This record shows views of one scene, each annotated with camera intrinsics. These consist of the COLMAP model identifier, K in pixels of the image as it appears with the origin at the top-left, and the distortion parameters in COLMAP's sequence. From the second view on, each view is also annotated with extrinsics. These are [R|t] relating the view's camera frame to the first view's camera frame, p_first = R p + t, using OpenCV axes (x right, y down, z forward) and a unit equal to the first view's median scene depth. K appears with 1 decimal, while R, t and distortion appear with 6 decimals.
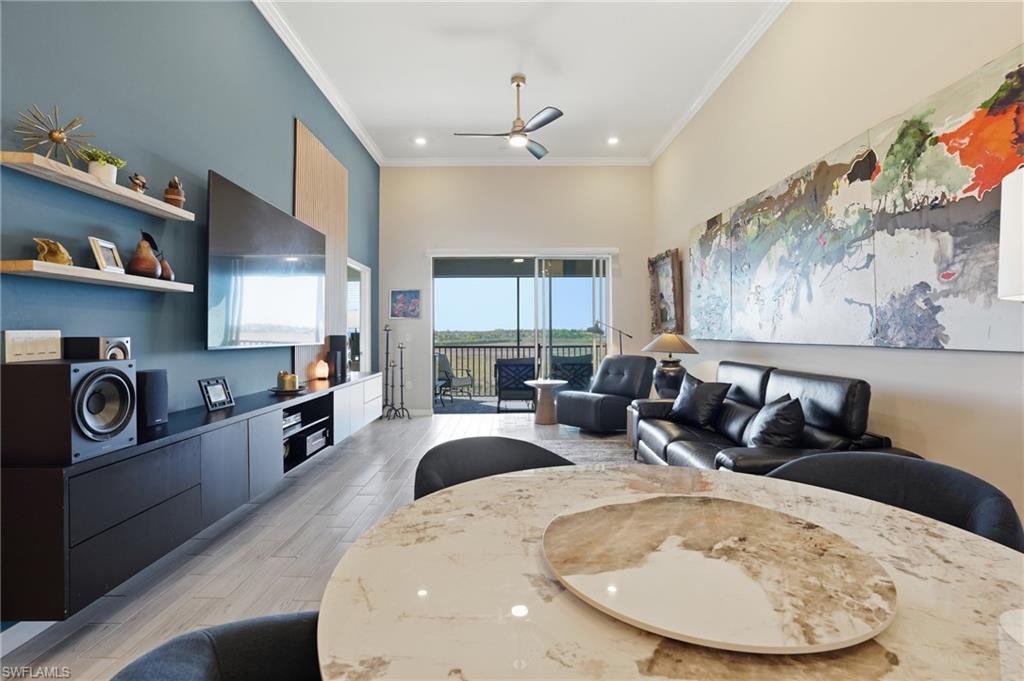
lens RADIAL K [[477.9, 0, 513.3], [0, 477.9, 328.7], [0, 0, 1]] dist [-0.061261, 0.026259]
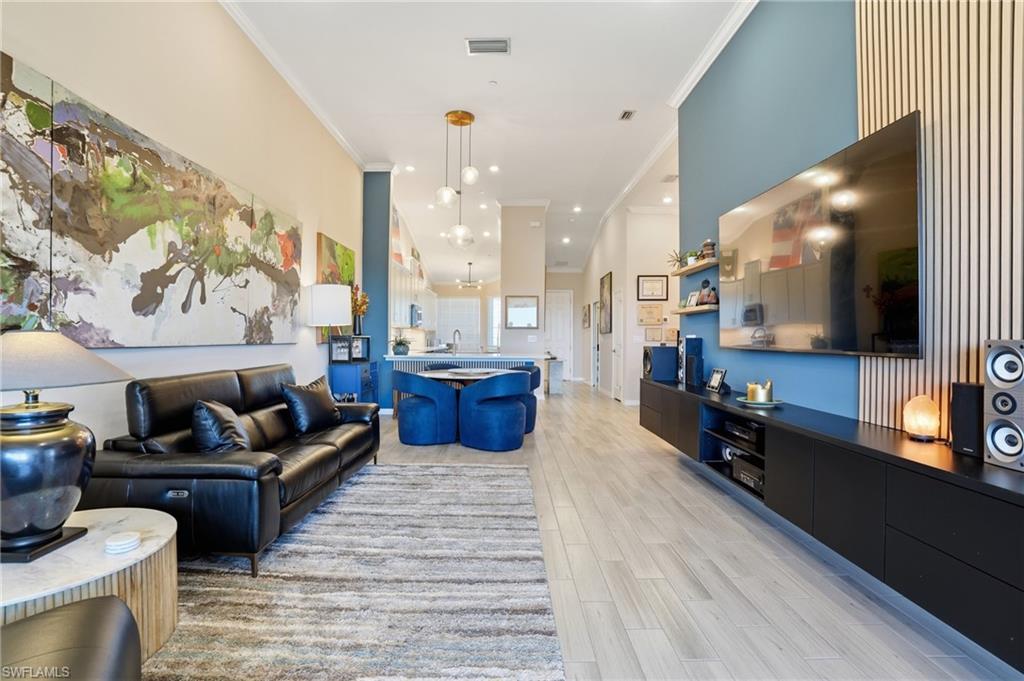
lens RADIAL K [[475.4, 0, 512.0], [0, 475.4, 340.5], [0, 0, 1]] dist [-0.072821, 0.026197]
pose [[-0.999998, -0.001626, -0.001253, -0.030190], [-0.001621, 0.999990, -0.004148, 0.023696], [0.001260, -0.004146, -0.999991, 1.855594]]
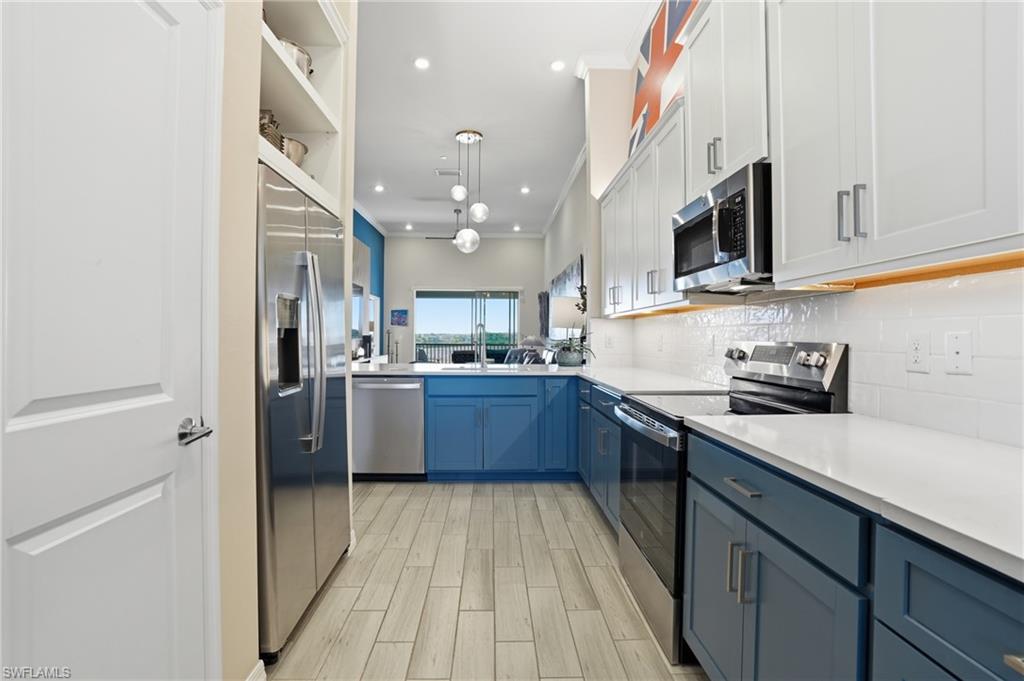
lens RADIAL K [[475.4, 0, 512.0], [0, 475.4, 340.5], [0, 0, 1]] dist [-0.072821, 0.026197]
pose [[0.999461, 0.011149, 0.030870, 0.253852], [-0.011696, 0.999777, 0.017610, -0.009109], [-0.030666, -0.017961, 0.999368, -1.421634]]
